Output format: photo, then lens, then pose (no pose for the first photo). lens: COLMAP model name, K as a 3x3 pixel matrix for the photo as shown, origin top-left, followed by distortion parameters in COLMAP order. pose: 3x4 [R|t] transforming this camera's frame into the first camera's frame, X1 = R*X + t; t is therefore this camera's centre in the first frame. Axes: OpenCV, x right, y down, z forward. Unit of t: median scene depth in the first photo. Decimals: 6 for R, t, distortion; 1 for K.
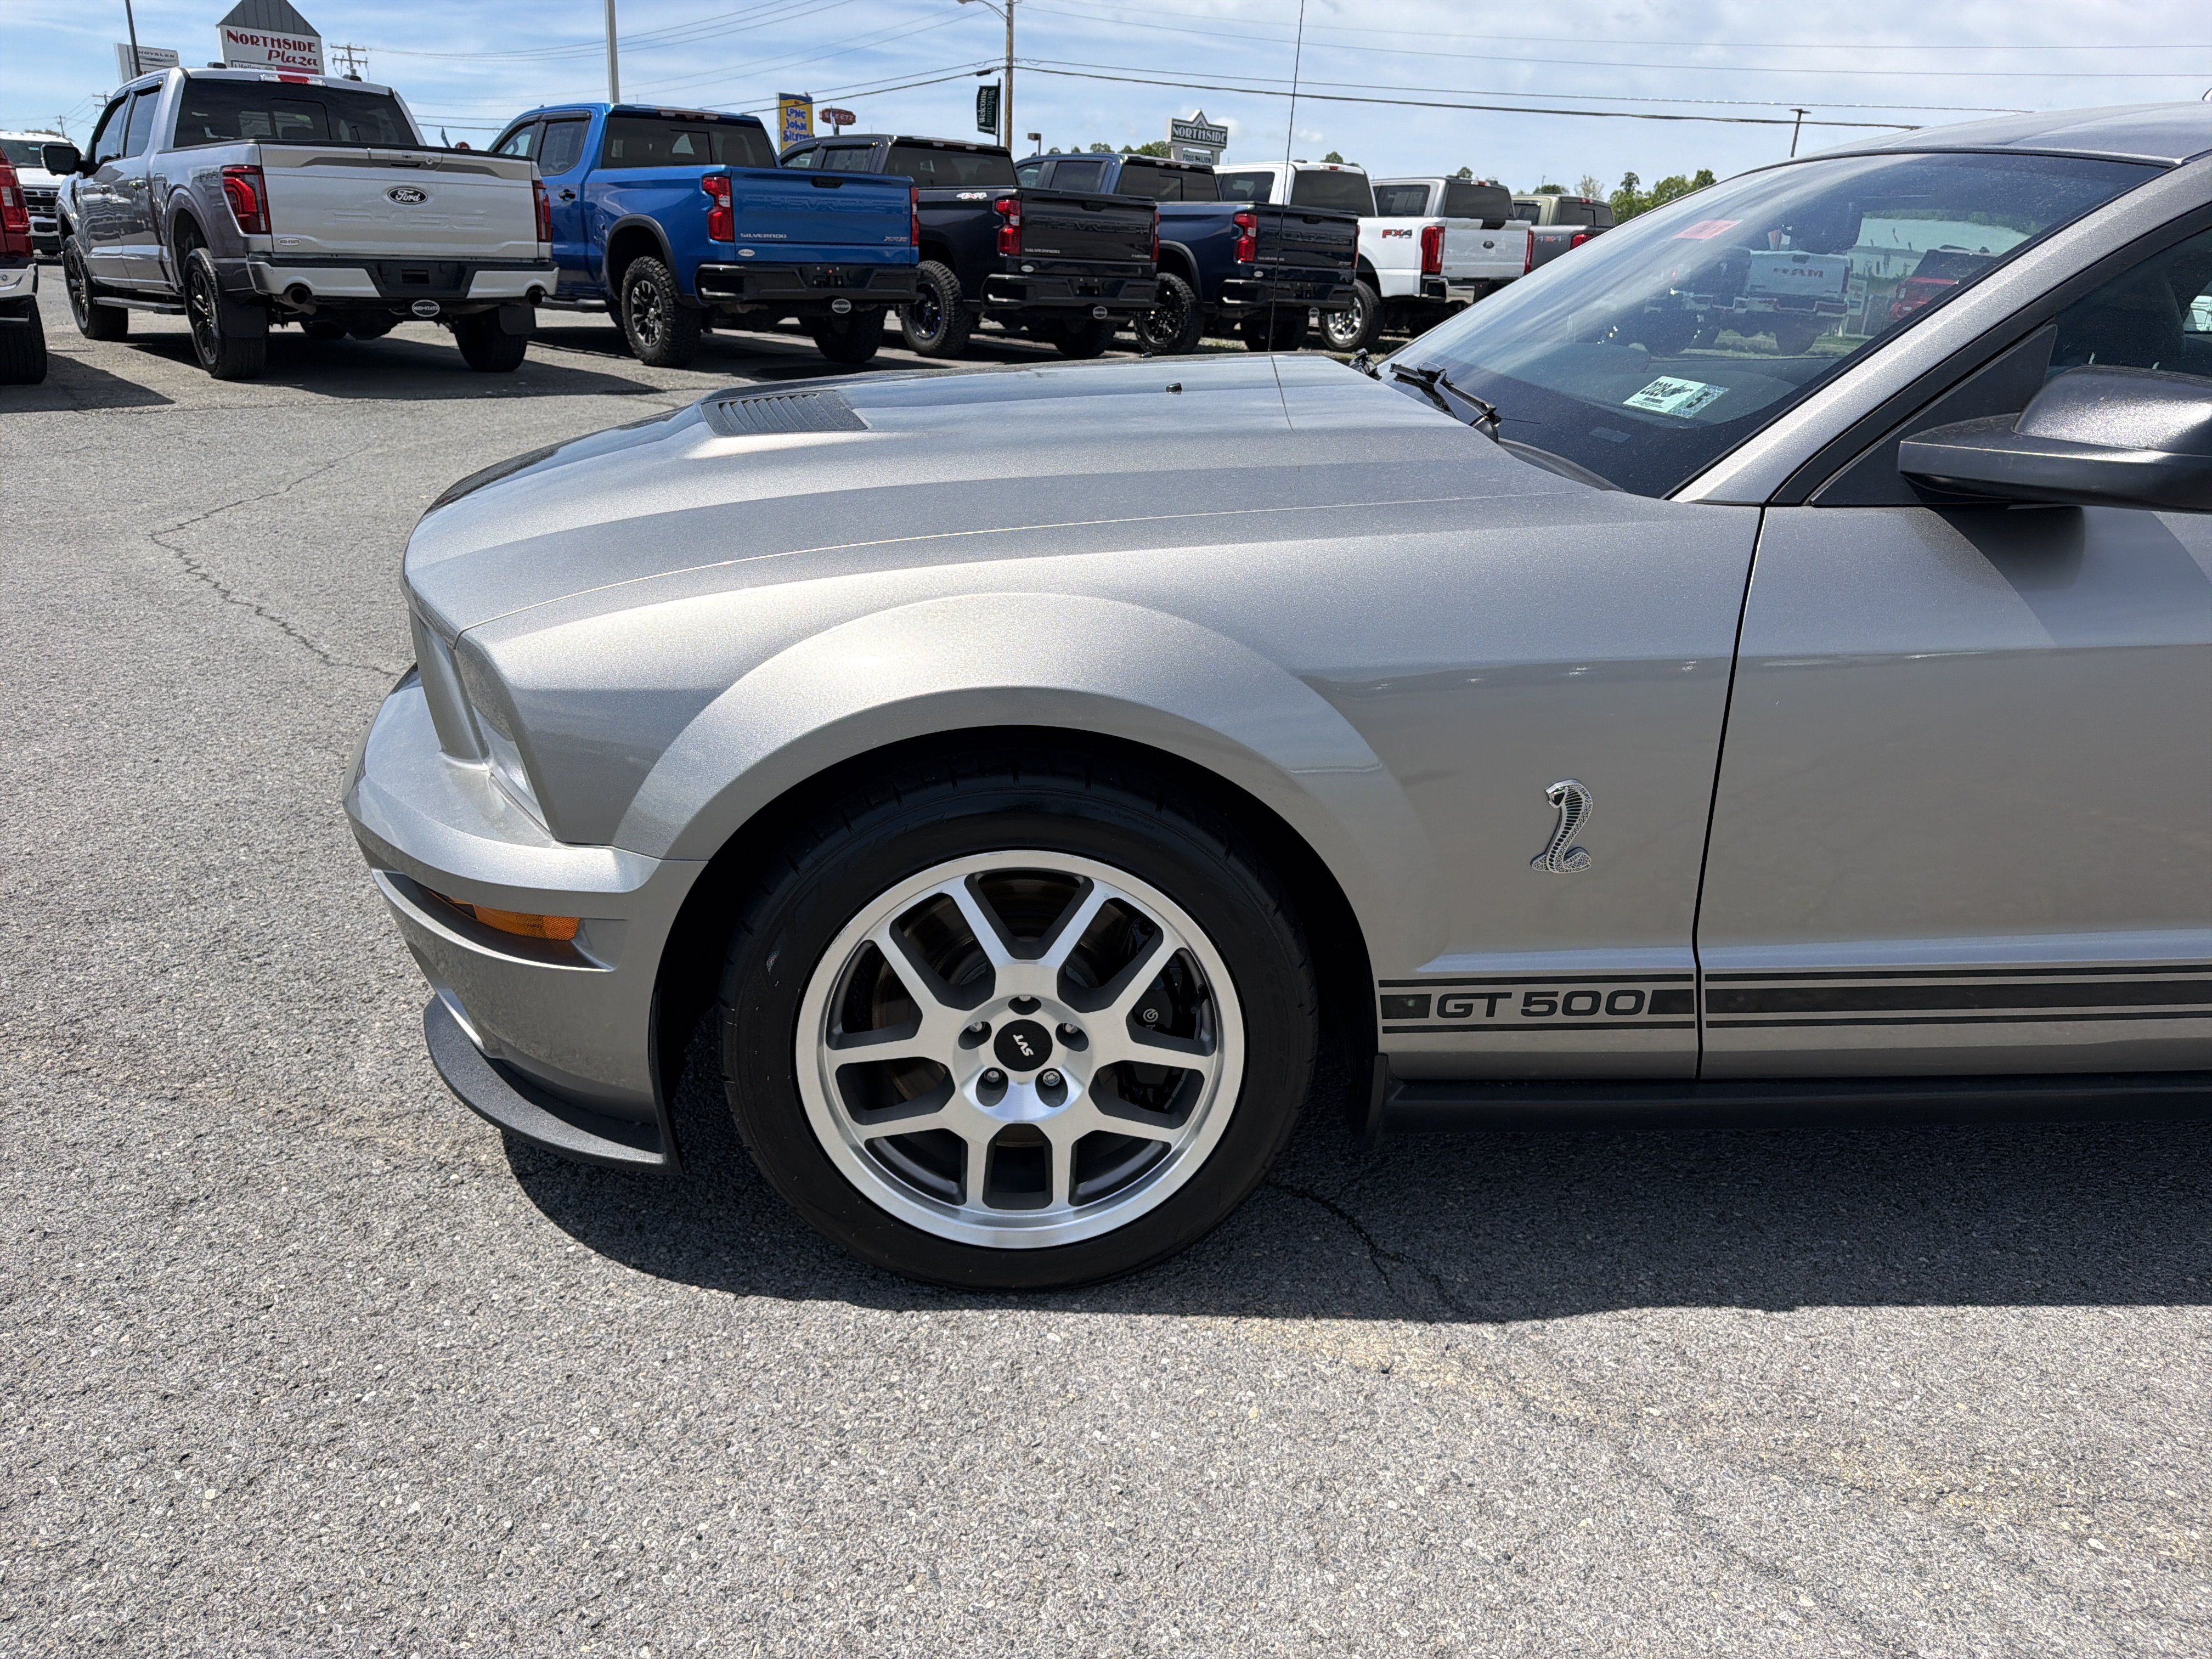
lens RADIAL K [[1576.7, 0, 1149.0], [0, 1576.7, 826.7], [0, 0, 1]] dist [0.035807, -0.044959]
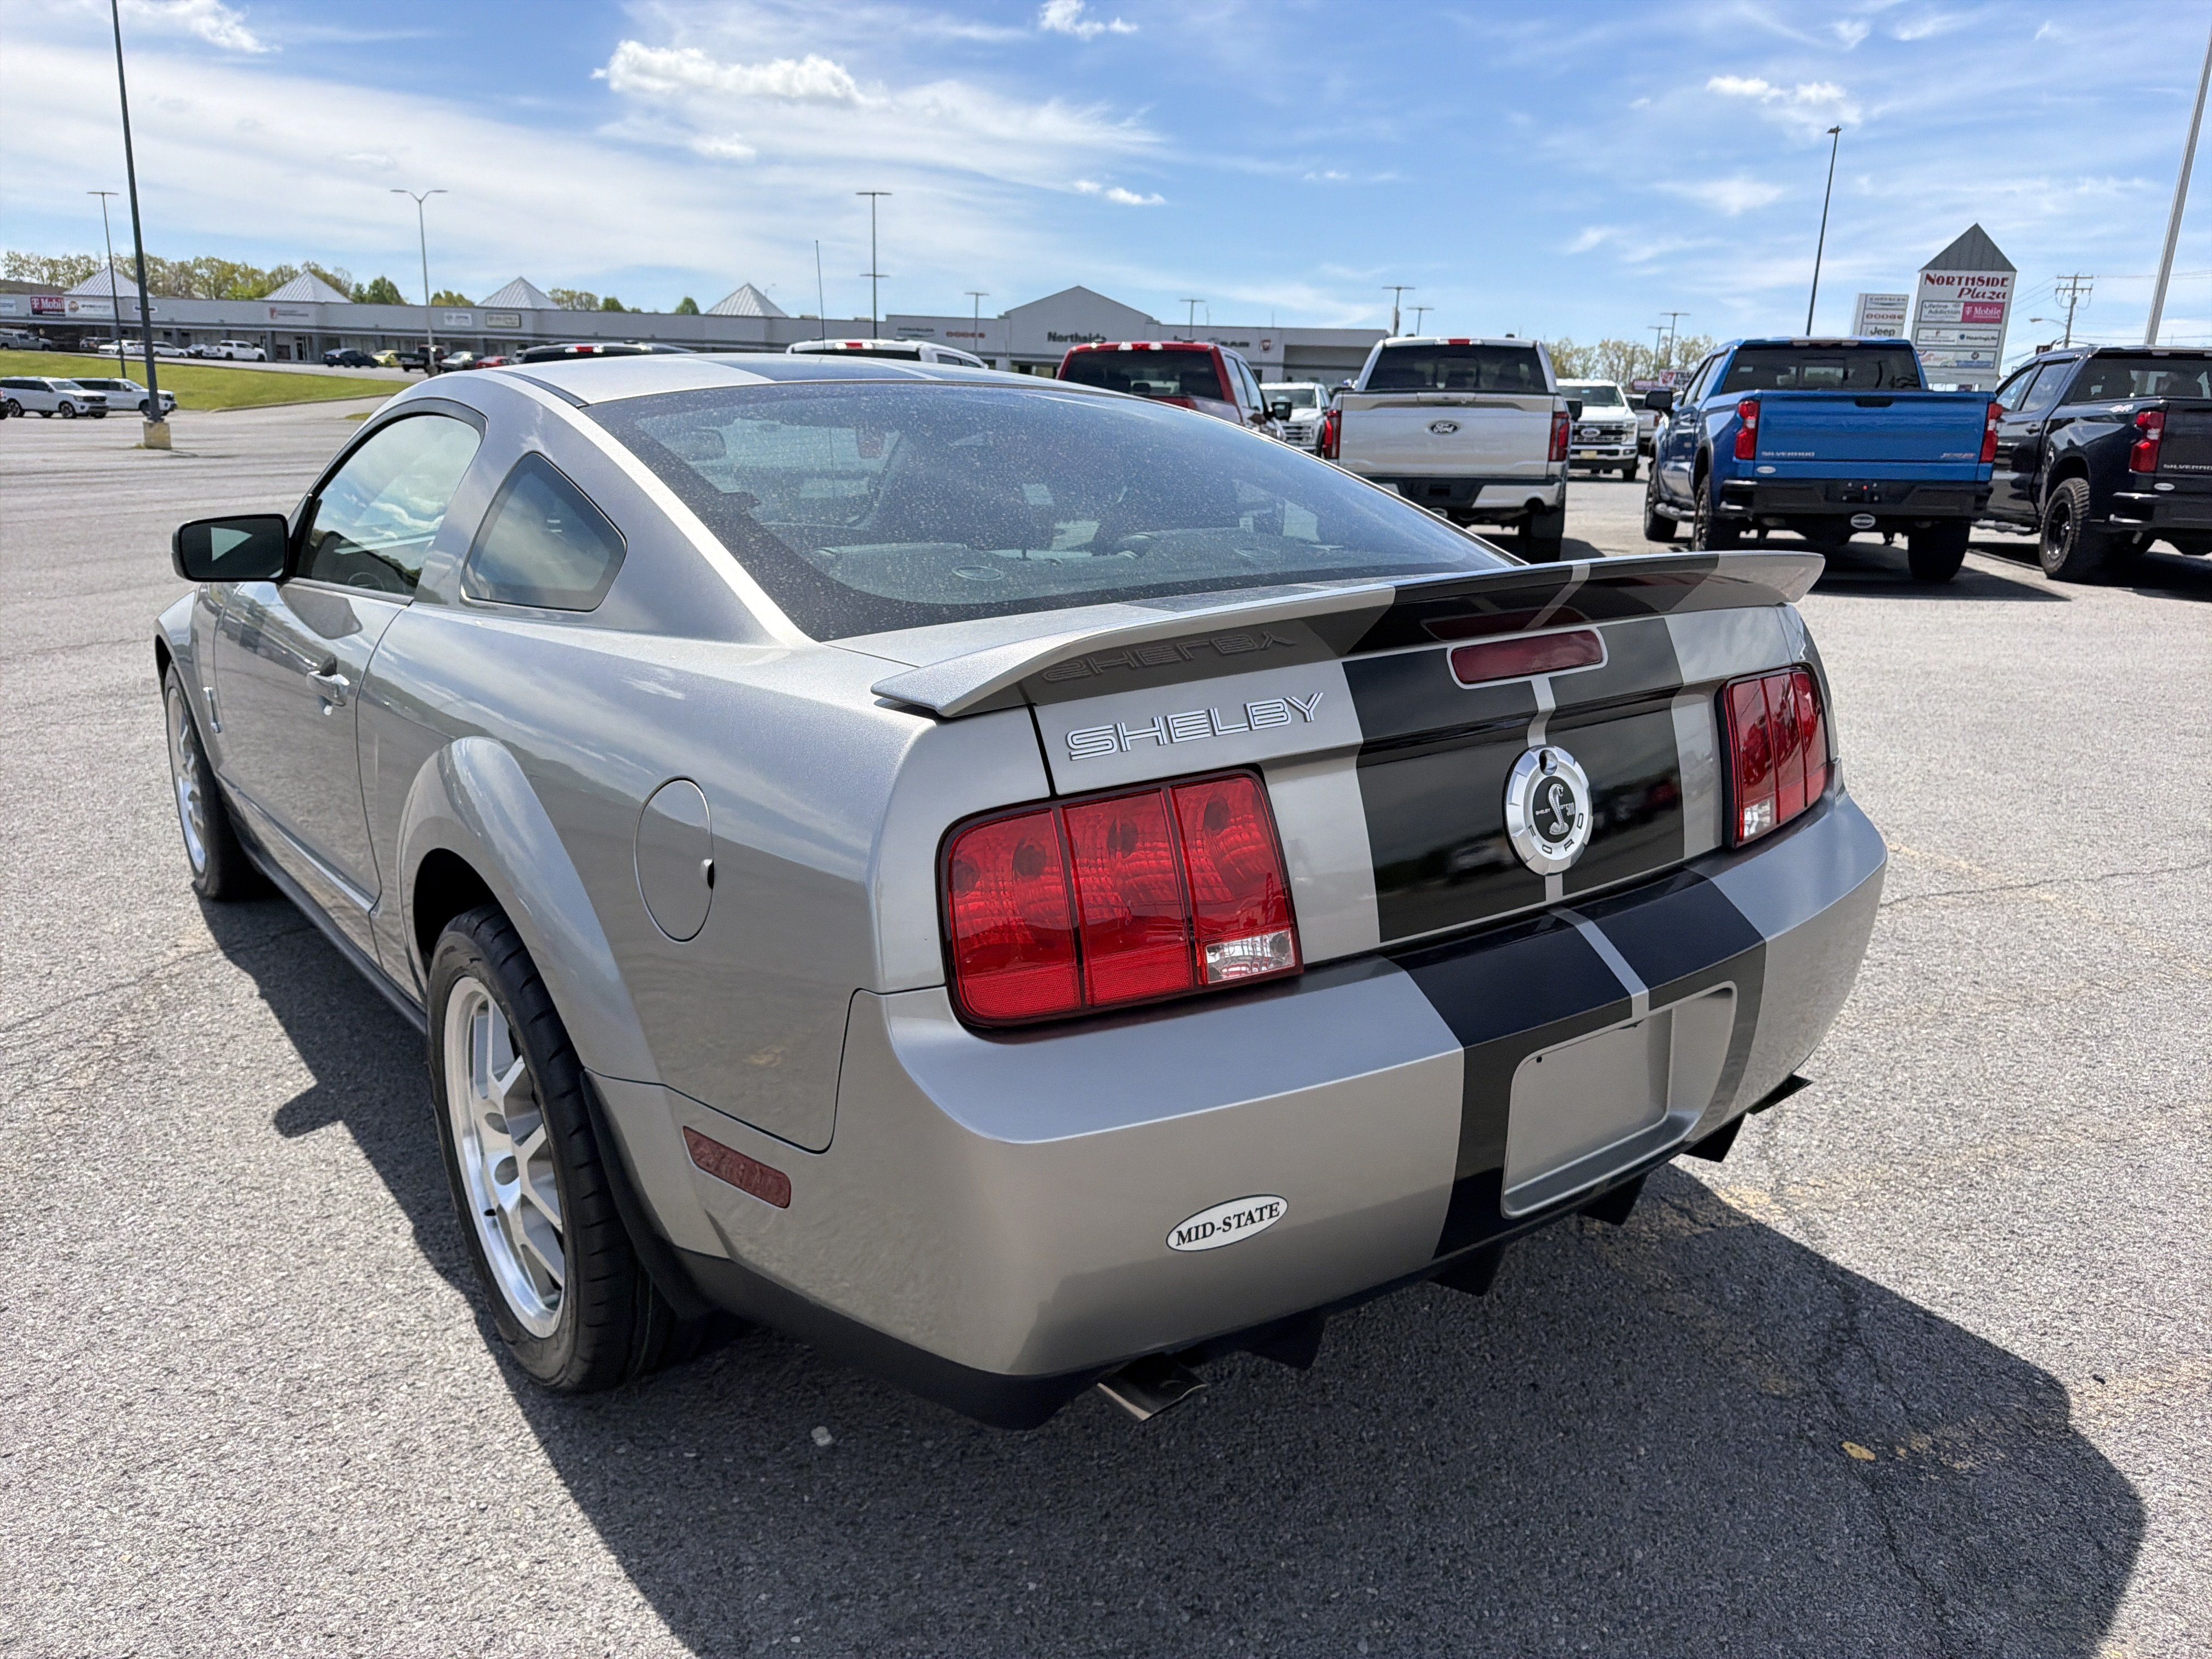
lens RADIAL K [[1576.7, 0, 1149.0], [0, 1576.7, 826.7], [0, 0, 1]] dist [0.035807, -0.044959]
pose [[0.558769, 0.183926, -0.808671, 0.406489], [-0.284424, 0.958458, 0.021466, -0.038649], [0.779026, 0.218011, 0.587869, 0.107436]]
